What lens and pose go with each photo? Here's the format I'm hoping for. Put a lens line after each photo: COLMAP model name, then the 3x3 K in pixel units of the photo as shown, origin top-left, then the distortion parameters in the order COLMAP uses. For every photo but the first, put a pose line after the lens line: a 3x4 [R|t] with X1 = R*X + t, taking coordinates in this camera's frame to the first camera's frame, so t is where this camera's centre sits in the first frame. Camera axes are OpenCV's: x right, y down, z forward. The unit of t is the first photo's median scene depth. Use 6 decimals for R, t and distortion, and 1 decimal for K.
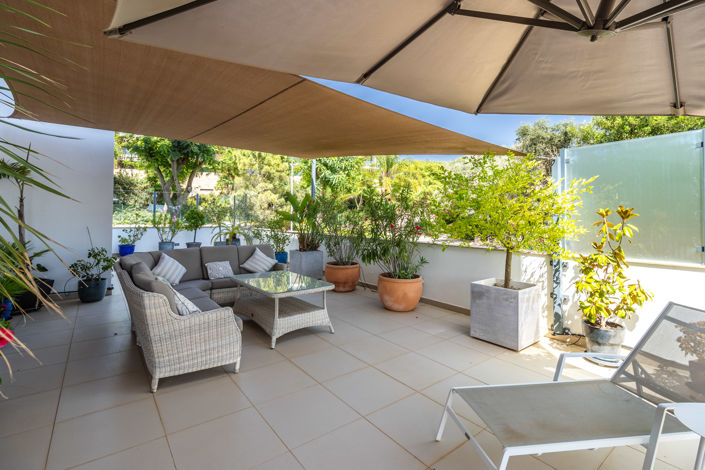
lens RADIAL K [[325.6, 0, 348.8], [0, 325.6, 223.2], [0, 0, 1]] dist [0.010041, 0.000361]
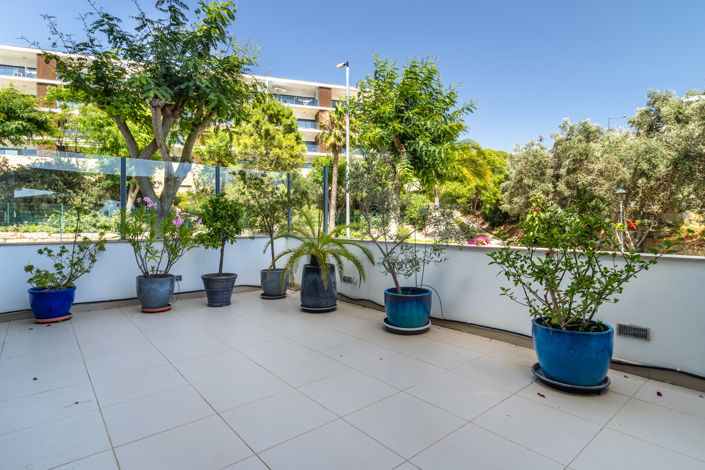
lens RADIAL K [[325.6, 0, 348.8], [0, 325.6, 223.2], [0, 0, 1]] dist [0.010041, 0.000361]
pose [[0.994962, -0.015544, 0.099036, -0.343276], [0.016421, 0.999833, -0.008045, -0.002069], [-0.098895, 0.009631, 0.995051, 0.542626]]
